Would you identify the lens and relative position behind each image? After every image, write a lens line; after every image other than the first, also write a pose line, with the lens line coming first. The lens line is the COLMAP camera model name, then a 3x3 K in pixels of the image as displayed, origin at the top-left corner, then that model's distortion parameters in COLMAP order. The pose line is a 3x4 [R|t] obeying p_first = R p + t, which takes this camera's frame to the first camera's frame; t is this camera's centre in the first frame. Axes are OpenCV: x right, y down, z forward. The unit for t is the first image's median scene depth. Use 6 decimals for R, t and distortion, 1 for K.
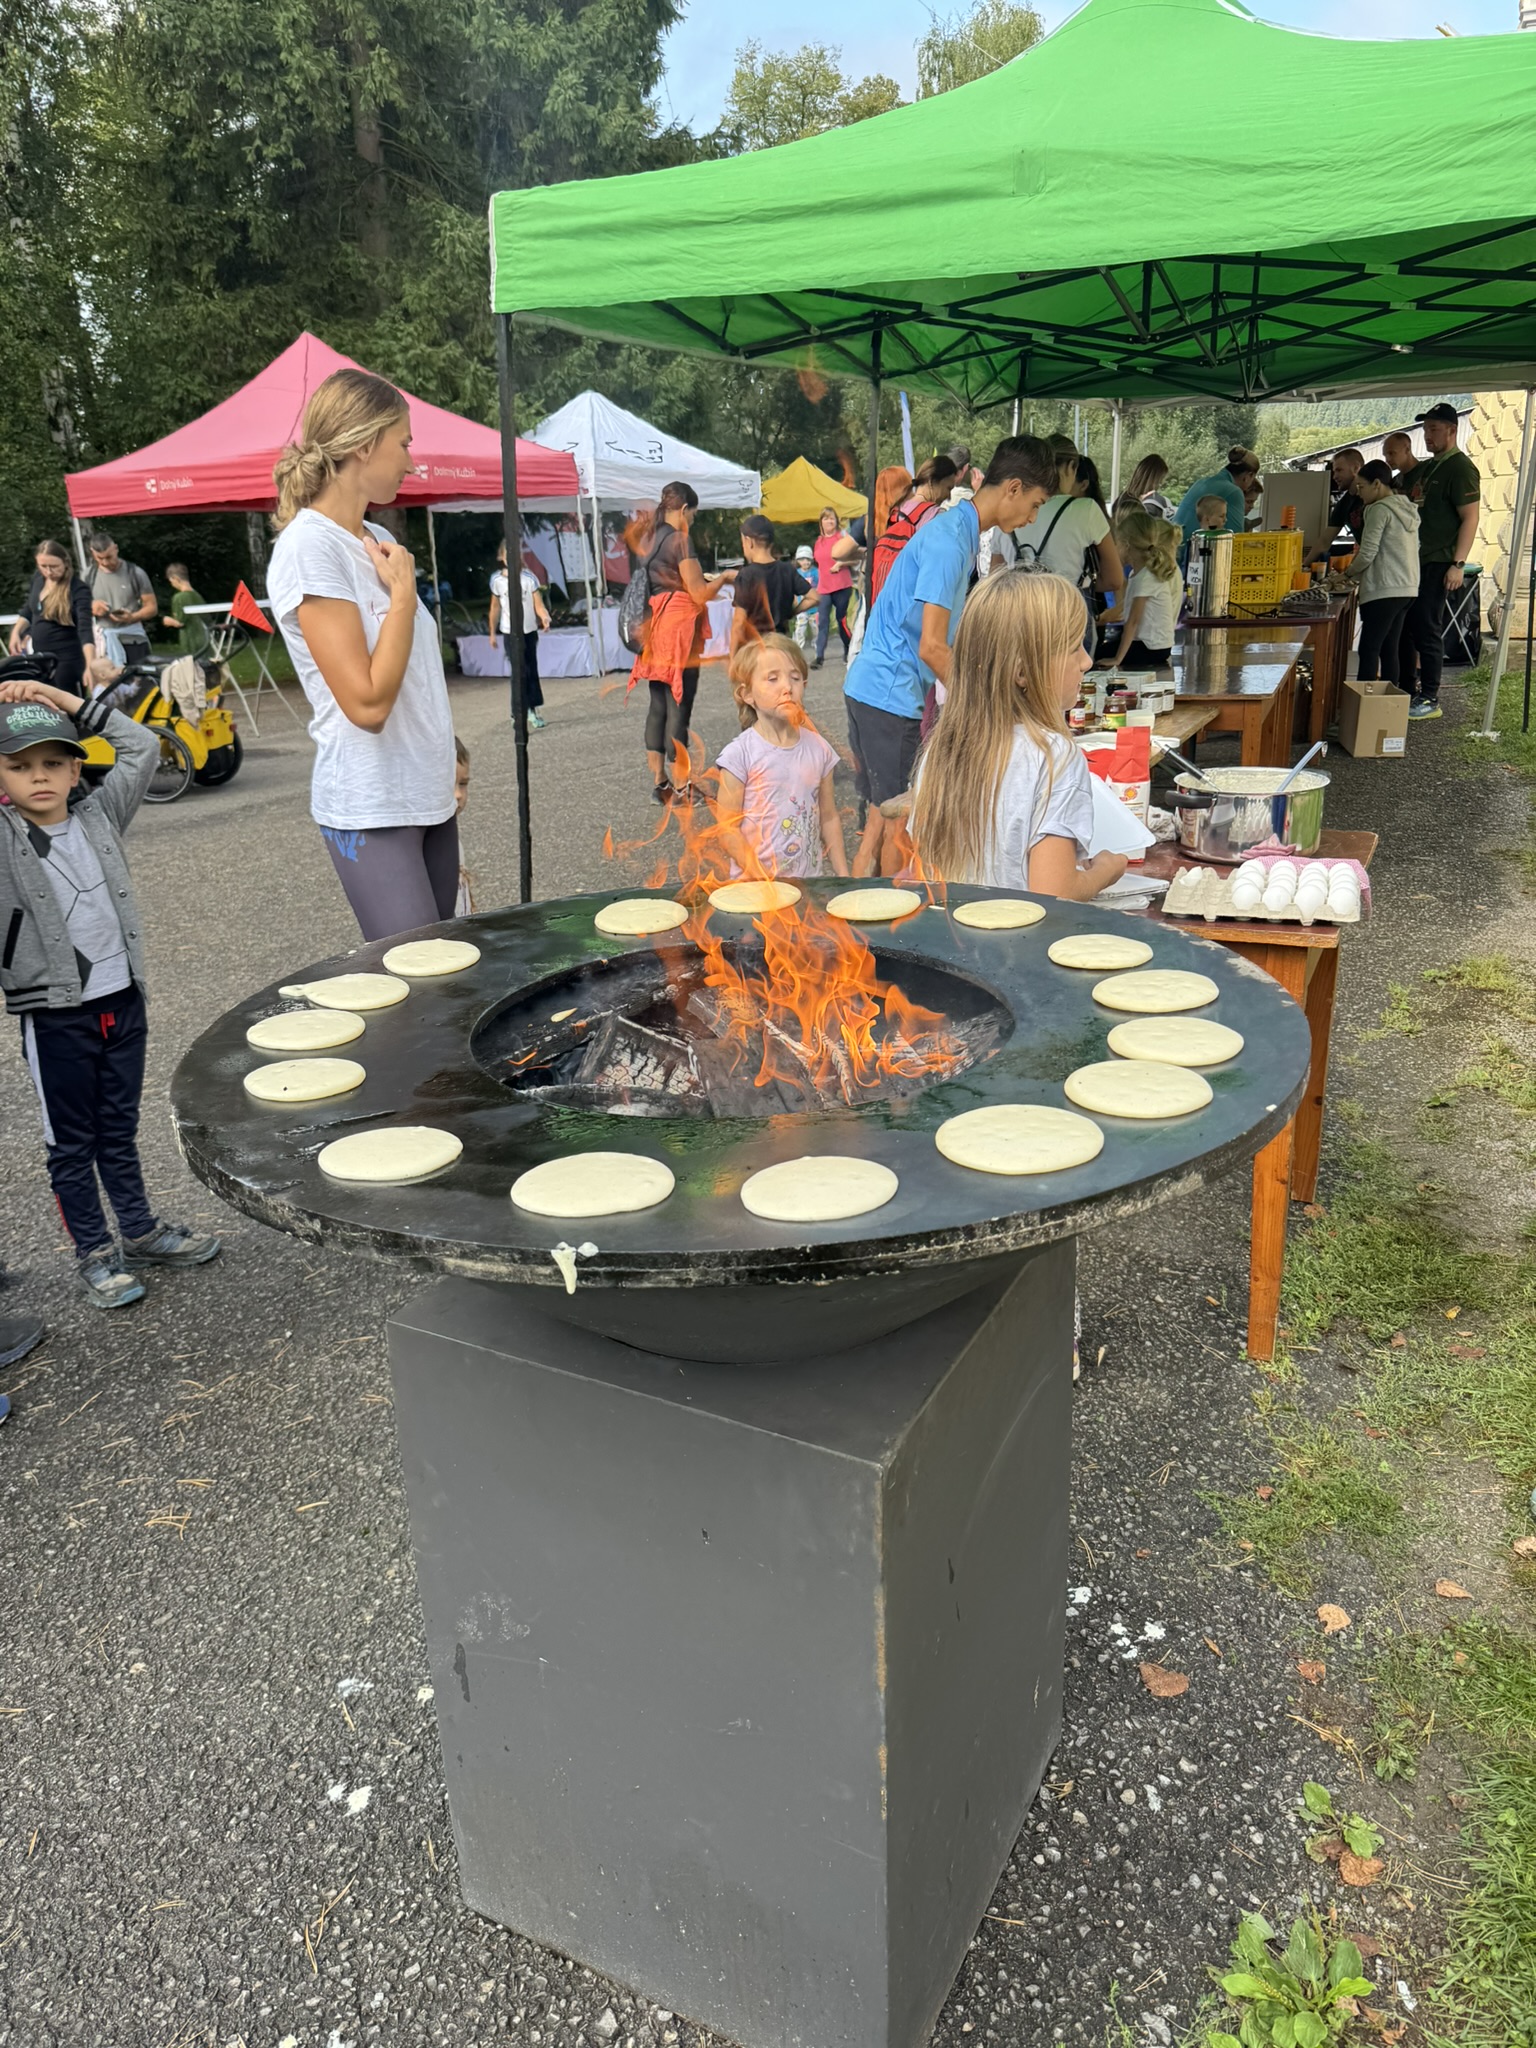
lens RADIAL K [[1451.8, 0, 768.0], [0, 1451.8, 1024.0], [0, 0, 1]] dist [-0.010964, -0.011331]
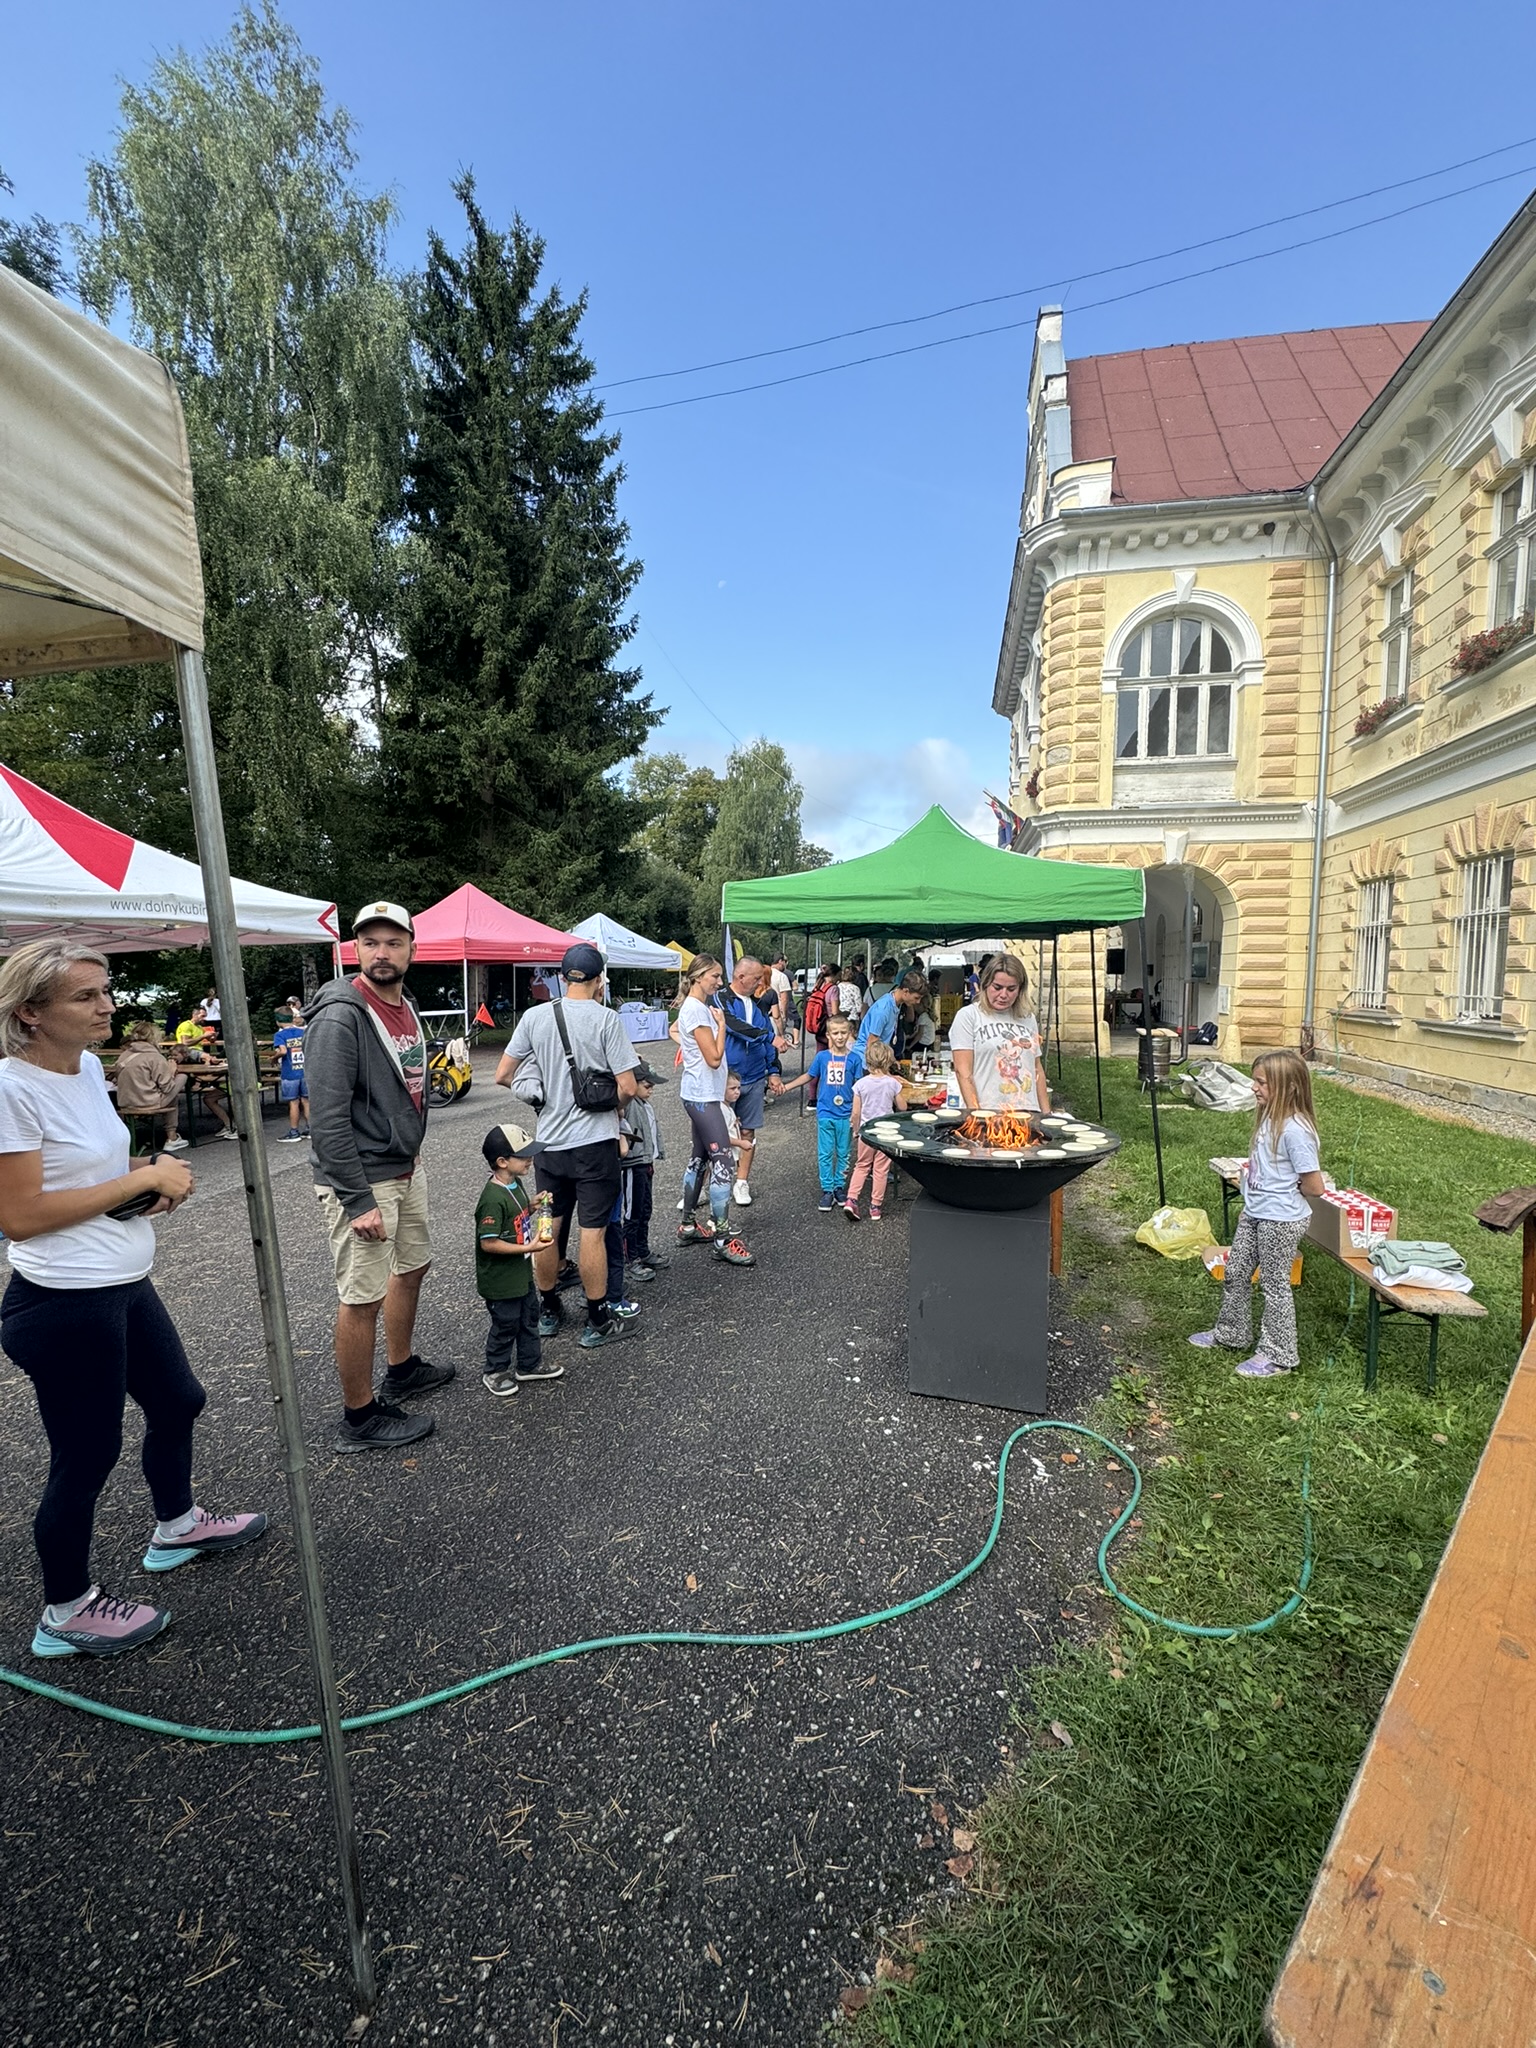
lens RADIAL K [[817.3, 0, 748.6], [0, 817.3, 1029.8], [0, 0, 1]] dist [-0.015932, -0.000024]
pose [[0.988749, 0.018920, 0.148381, -0.470658], [0.019640, 0.966961, -0.254166, 0.126481], [-0.148288, 0.254220, 0.955711, -0.565042]]
